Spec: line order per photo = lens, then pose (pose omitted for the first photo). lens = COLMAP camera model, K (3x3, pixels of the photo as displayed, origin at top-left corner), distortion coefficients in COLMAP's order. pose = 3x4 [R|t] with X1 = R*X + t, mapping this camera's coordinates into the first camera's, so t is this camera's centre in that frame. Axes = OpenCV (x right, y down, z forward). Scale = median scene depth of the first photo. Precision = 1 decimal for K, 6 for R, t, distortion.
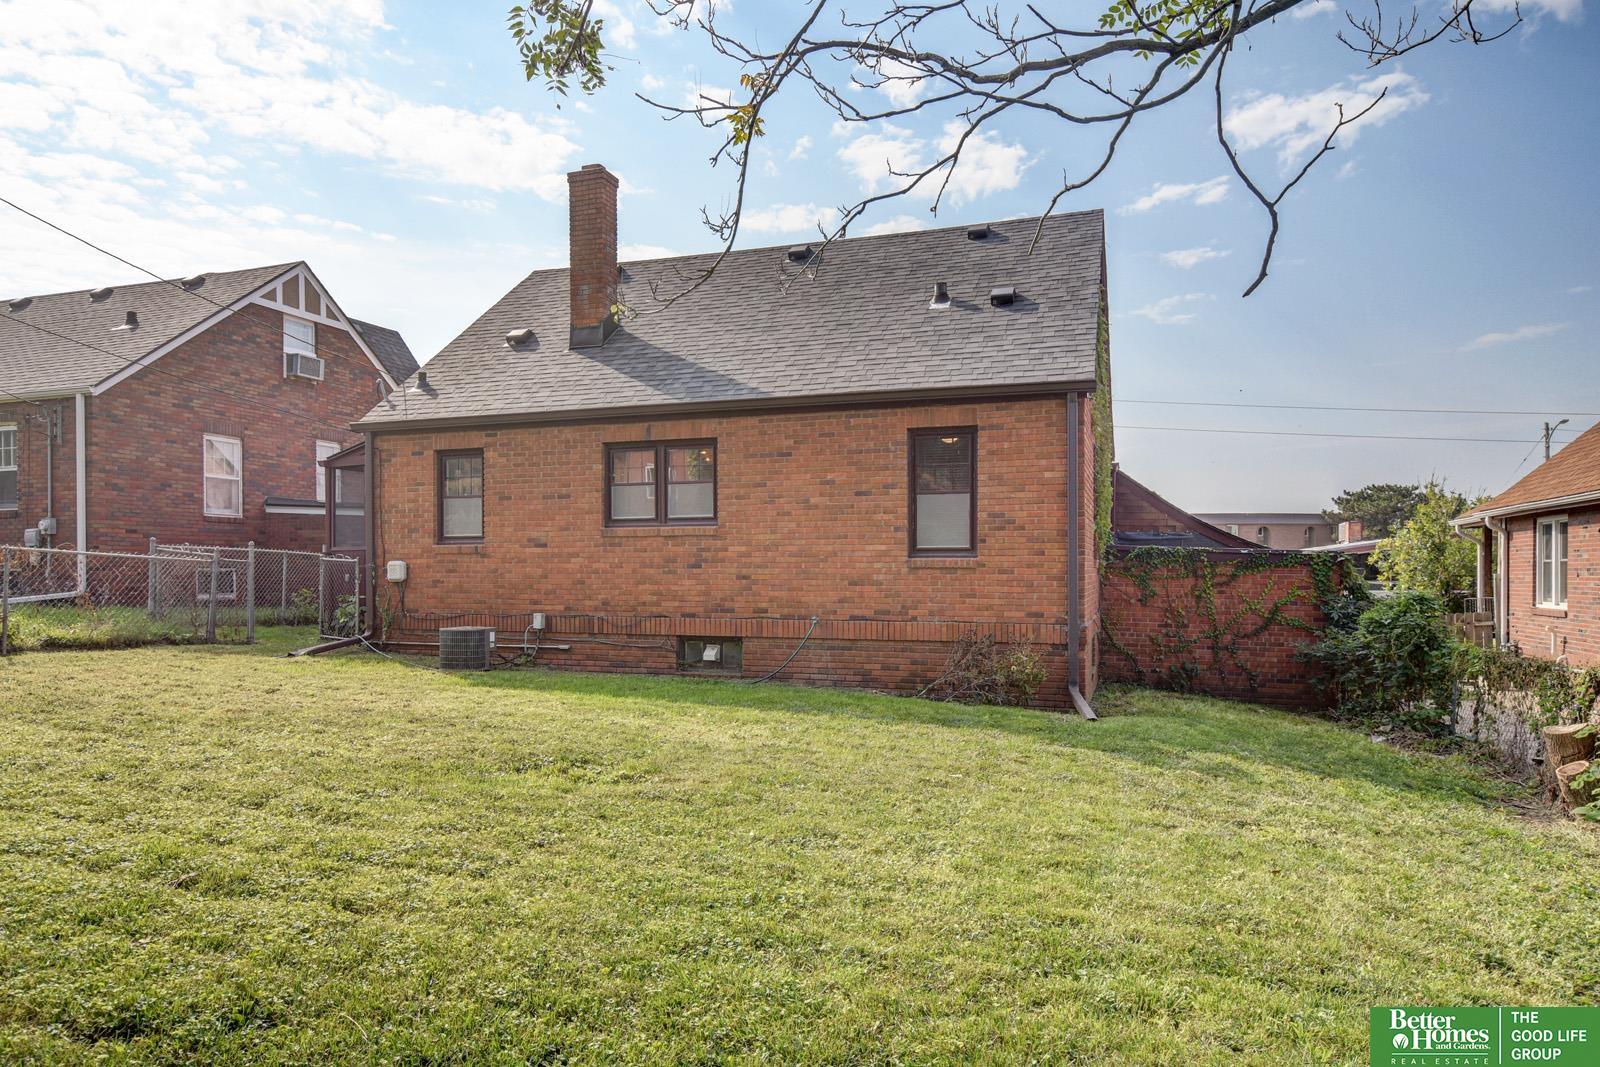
lens RADIAL K [[968.7, 0, 788.5], [0, 968.7, 568.0], [0, 0, 1]] dist [-0.003269, -0.002334]
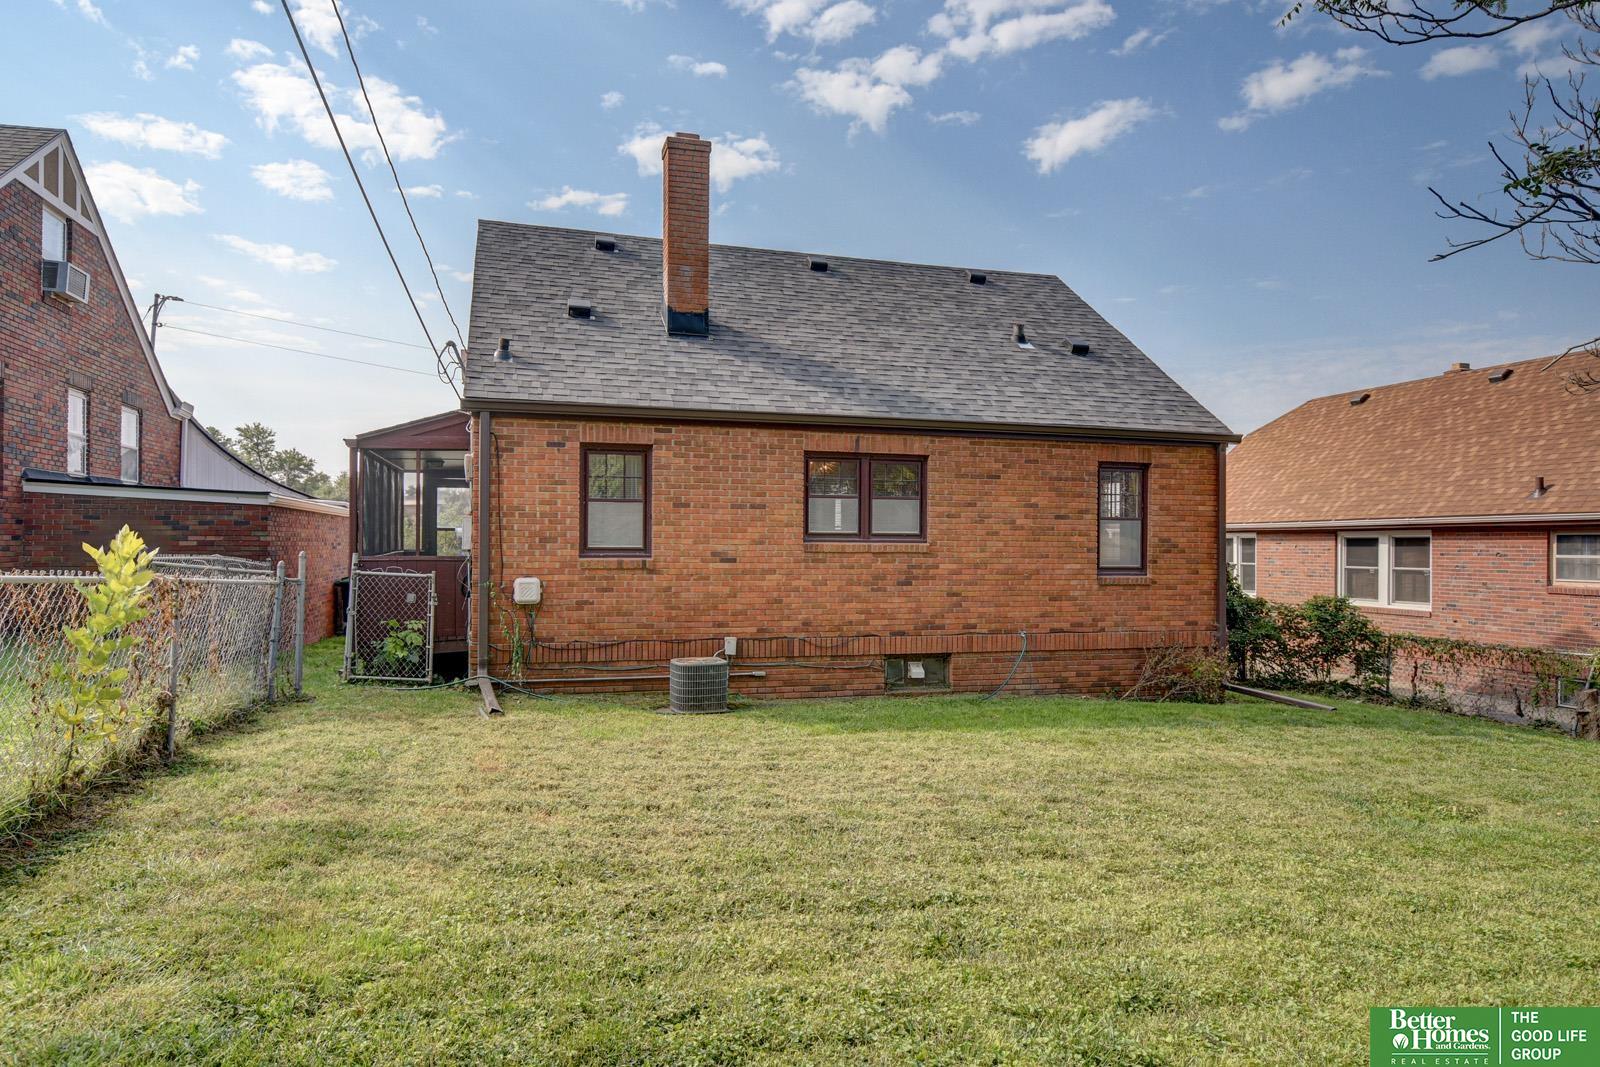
lens RADIAL K [[968.7, 0, 799.0], [0, 968.7, 537.3], [0, 0, 1]] dist [-0.003269, -0.002334]
pose [[0.829705, 0.015361, 0.557990, -0.738129], [-0.006027, 0.999810, -0.018561, -0.029943], [-0.558169, 0.012037, 0.829640, 0.239335]]
